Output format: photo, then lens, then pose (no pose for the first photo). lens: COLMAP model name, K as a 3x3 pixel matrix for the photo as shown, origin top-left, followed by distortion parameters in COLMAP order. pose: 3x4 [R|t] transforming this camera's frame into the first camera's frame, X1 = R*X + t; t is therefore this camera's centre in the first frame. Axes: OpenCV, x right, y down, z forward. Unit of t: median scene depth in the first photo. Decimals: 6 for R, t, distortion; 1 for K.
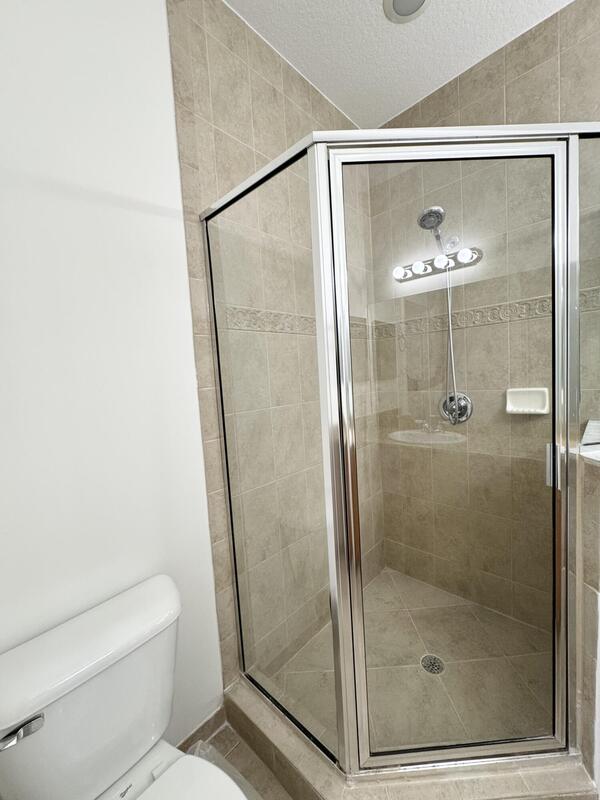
lens RADIAL K [[320.2, 0, 300.5], [0, 320.2, 398.6], [0, 0, 1]] dist [0.001525, -0.000310]
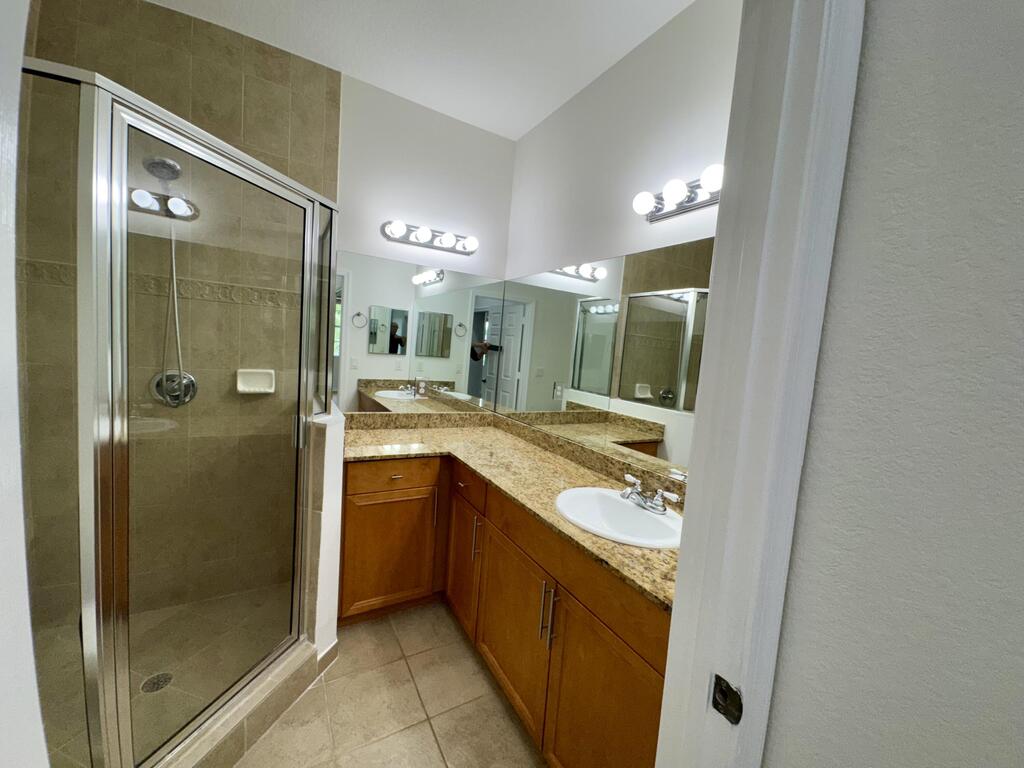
lens RADIAL K [[409.9, 0, 514.7], [0, 409.9, 382.1], [0, 0, 1]] dist [0.001525, -0.000310]
pose [[0.275464, -0.001475, 0.961310, -0.390019], [-0.023878, 0.999680, 0.008377, -0.022674], [-0.961015, -0.025262, 0.275341, -0.222314]]
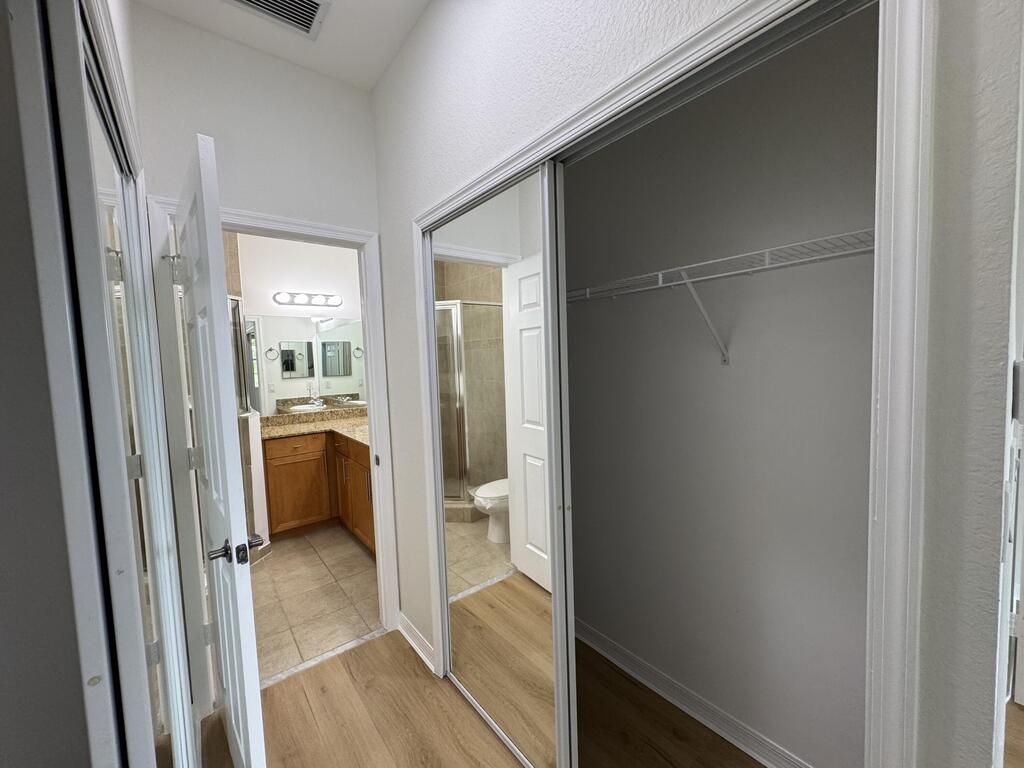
lens RADIAL K [[409.9, 0, 514.7], [0, 409.9, 382.1], [0, 0, 1]] dist [0.001525, -0.000310]
pose [[0.140285, -0.005321, 0.990097, -1.266100], [0.095148, 0.995430, -0.008132, 0.083008], [-0.985529, 0.095347, 0.140151, -1.010049]]
